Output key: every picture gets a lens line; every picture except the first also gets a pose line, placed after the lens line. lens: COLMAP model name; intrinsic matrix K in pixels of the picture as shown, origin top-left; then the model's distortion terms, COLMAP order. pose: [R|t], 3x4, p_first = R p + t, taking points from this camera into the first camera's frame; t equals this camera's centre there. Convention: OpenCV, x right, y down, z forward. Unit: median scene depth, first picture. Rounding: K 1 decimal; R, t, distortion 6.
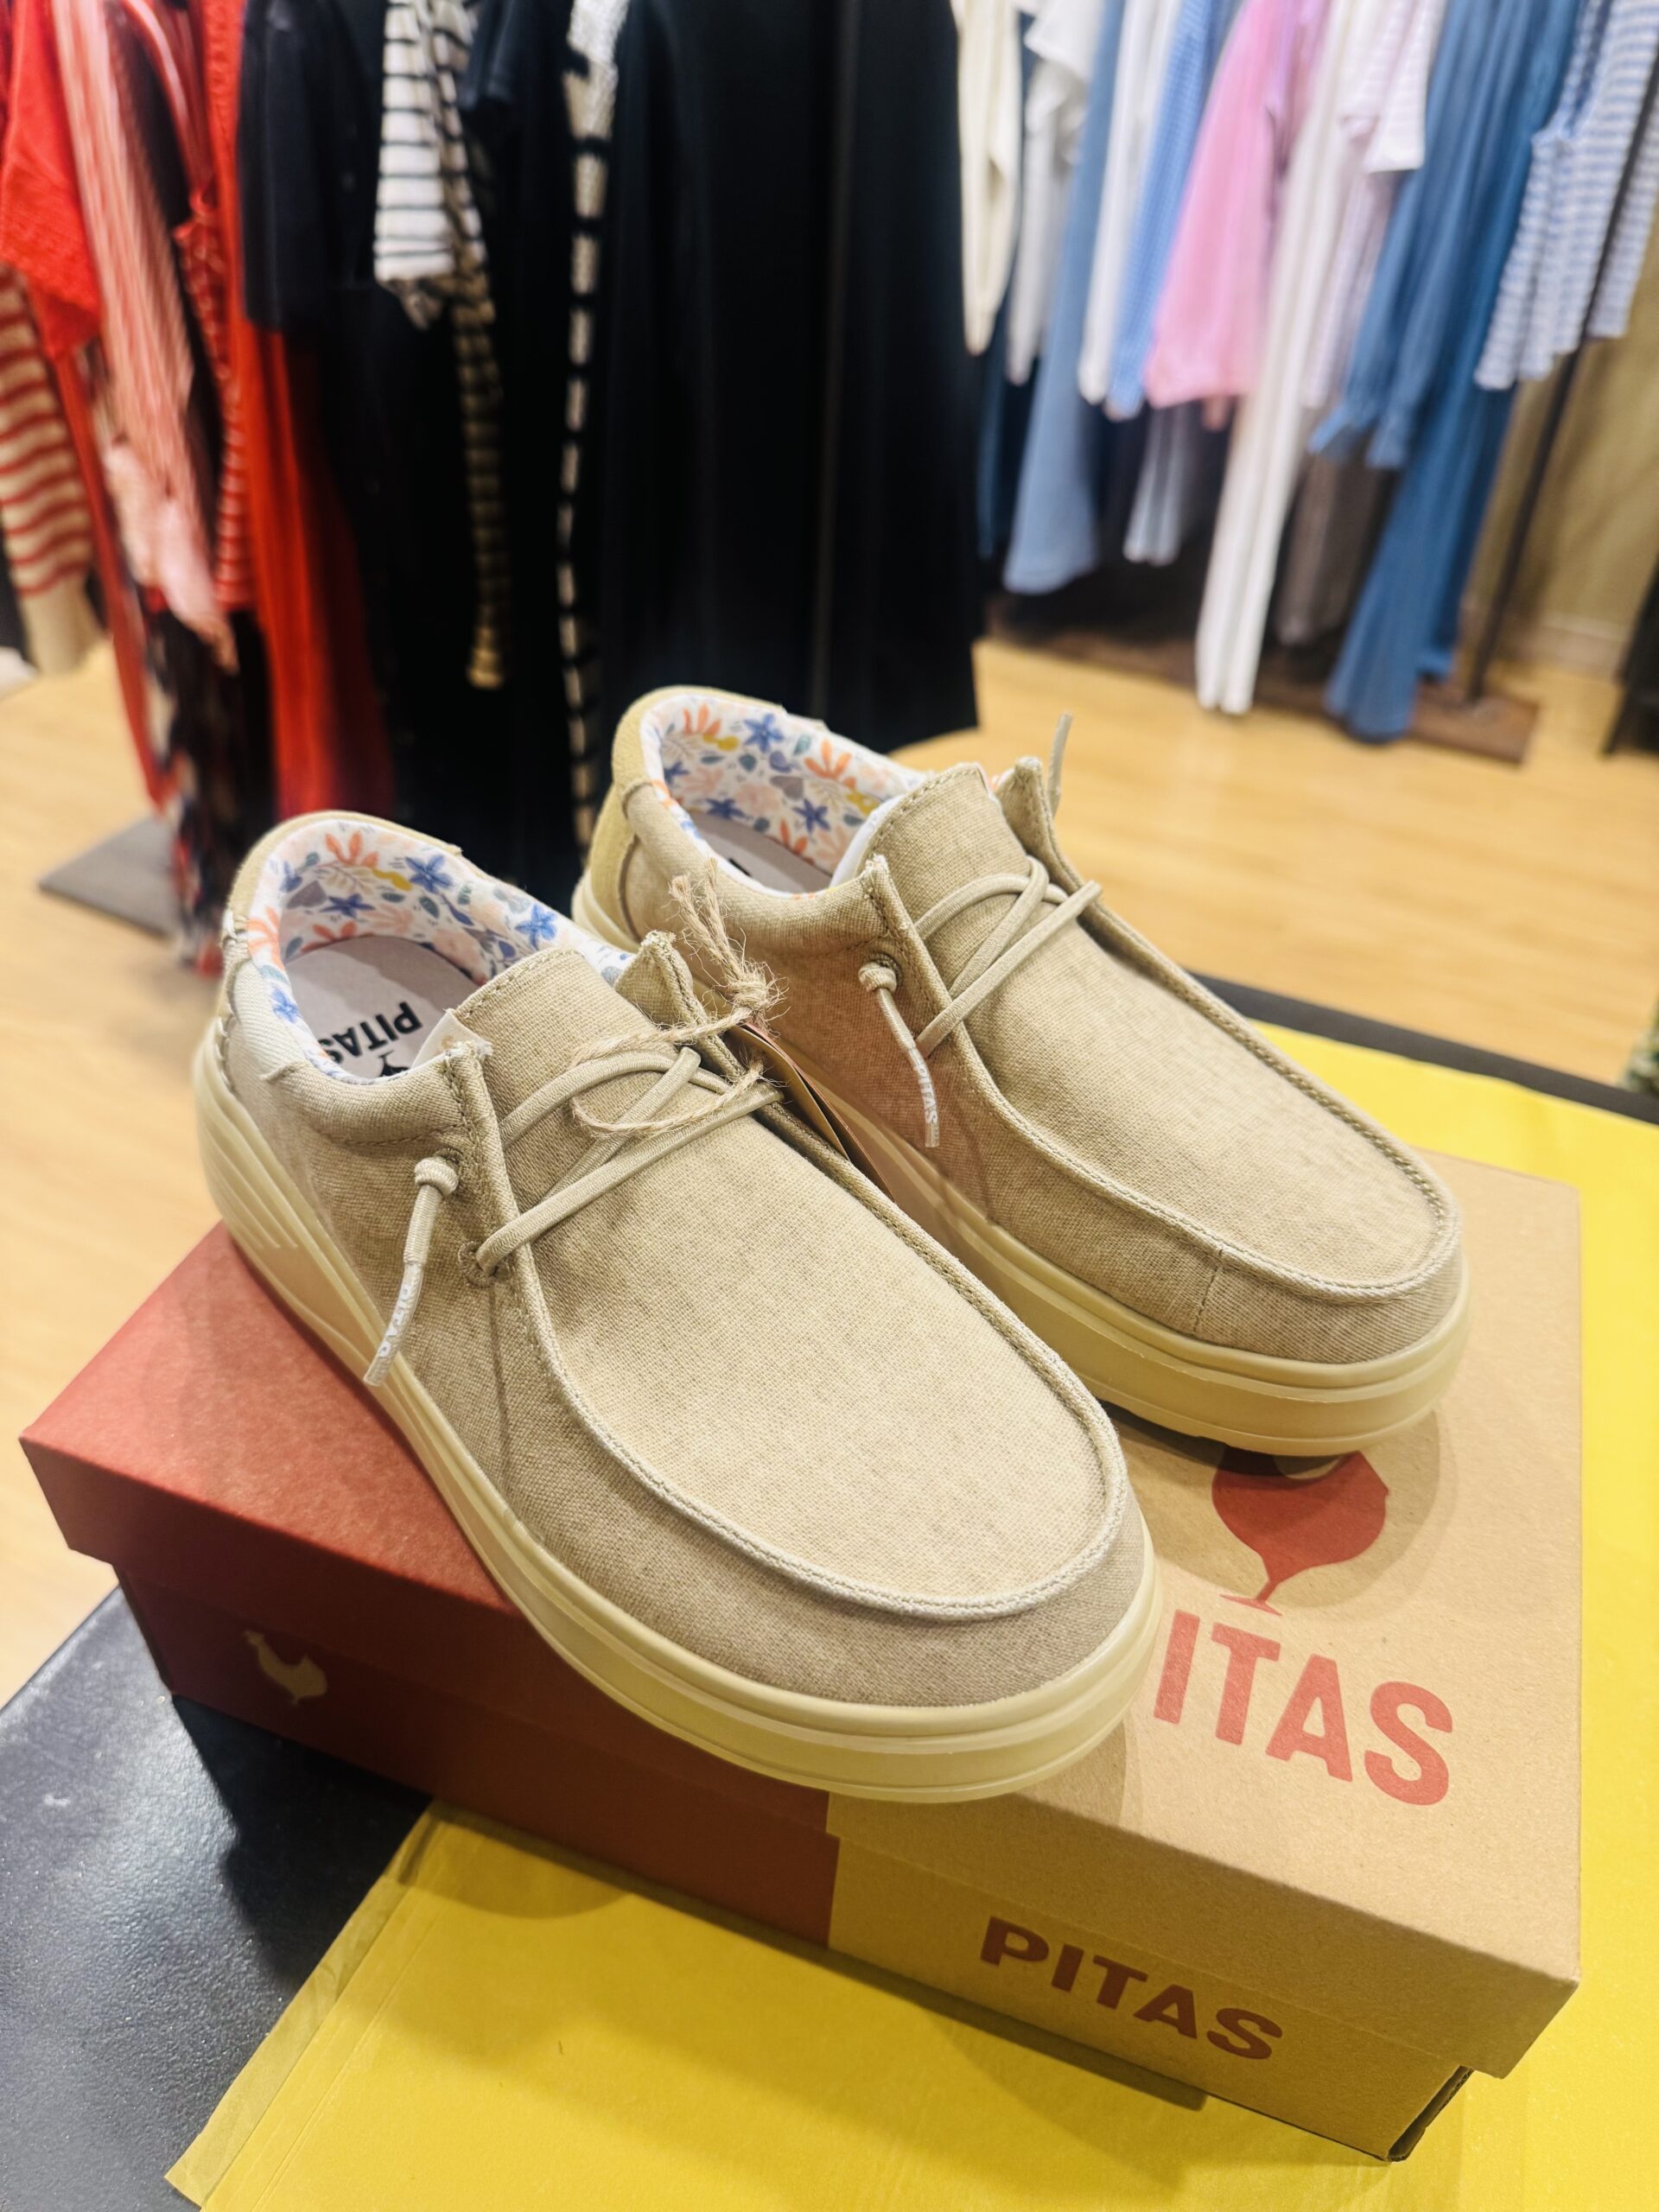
lens RADIAL K [[1543.3, 0, 829.5], [0, 1543.3, 1106.0], [0, 0, 1]] dist [-0.021649, -0.000890]
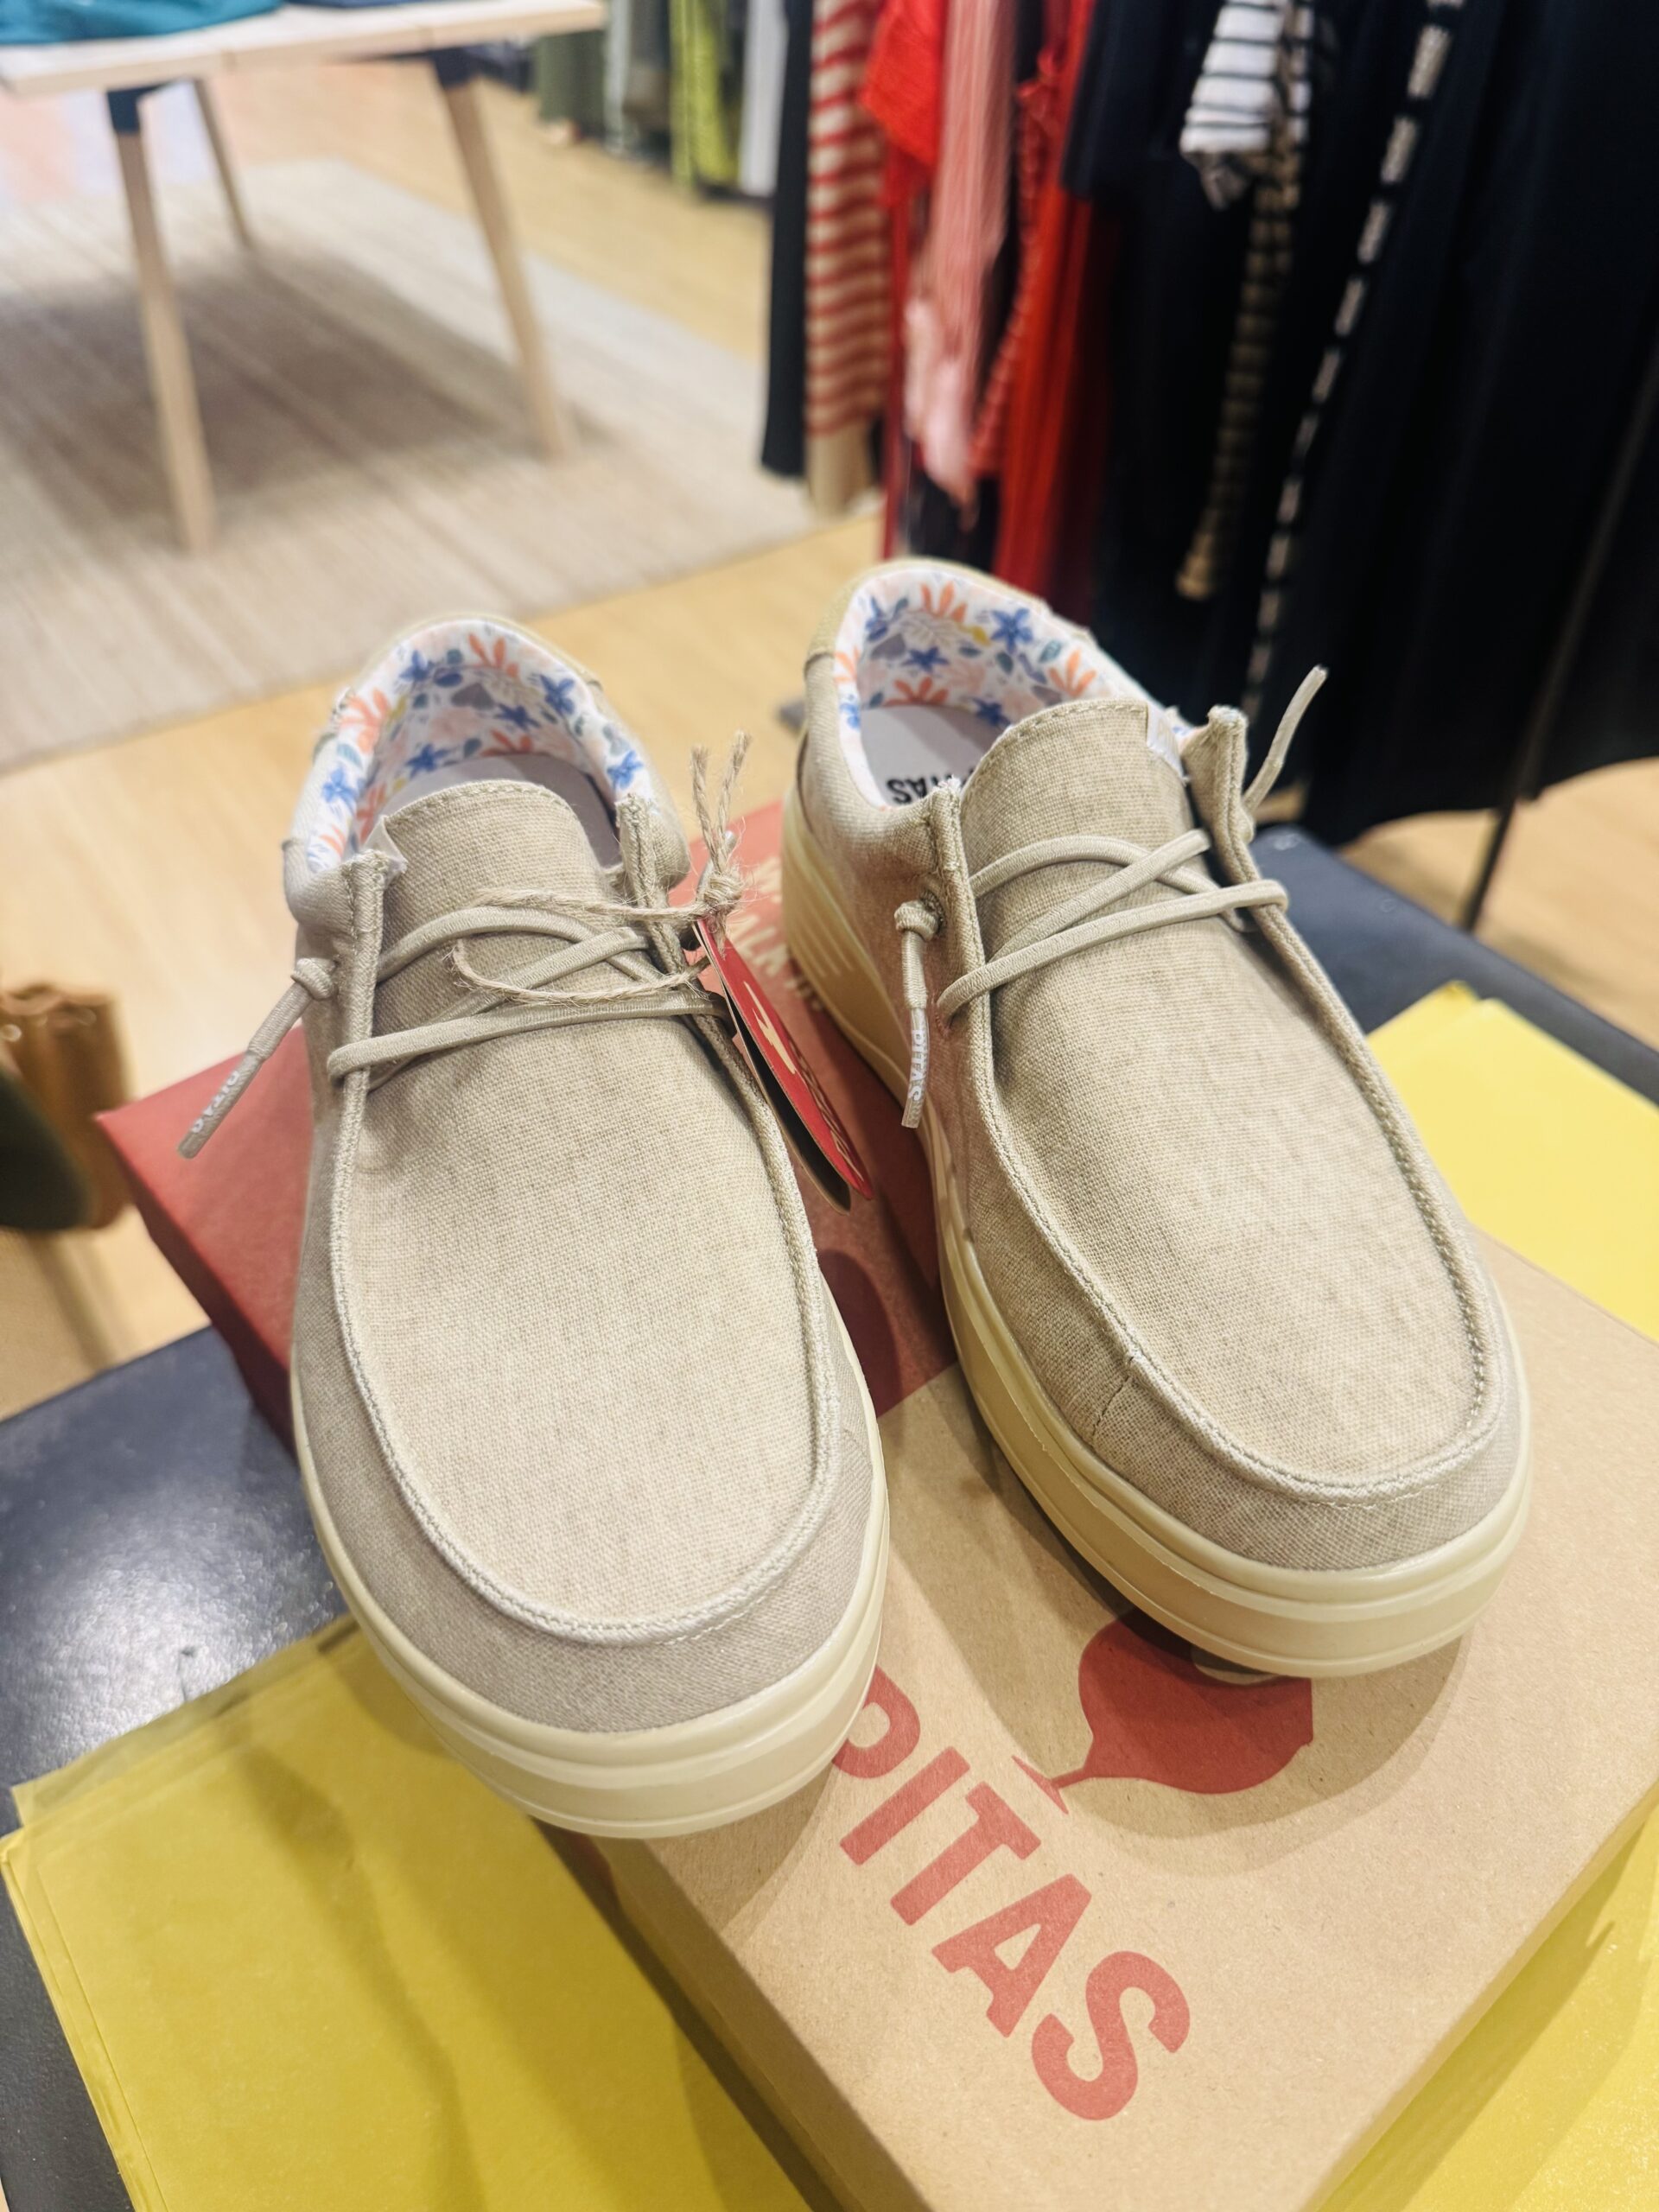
lens RADIAL K [[1561.6, 0, 832.6], [0, 1561.6, 1121.5], [0, 0, 1]] dist [-0.029210, -0.001442]
pose [[0.868121, 0.309411, -0.388111, 0.361311], [-0.287262, 0.950862, 0.115506, -0.062556], [0.404779, 0.011217, 0.914346, 0.196130]]
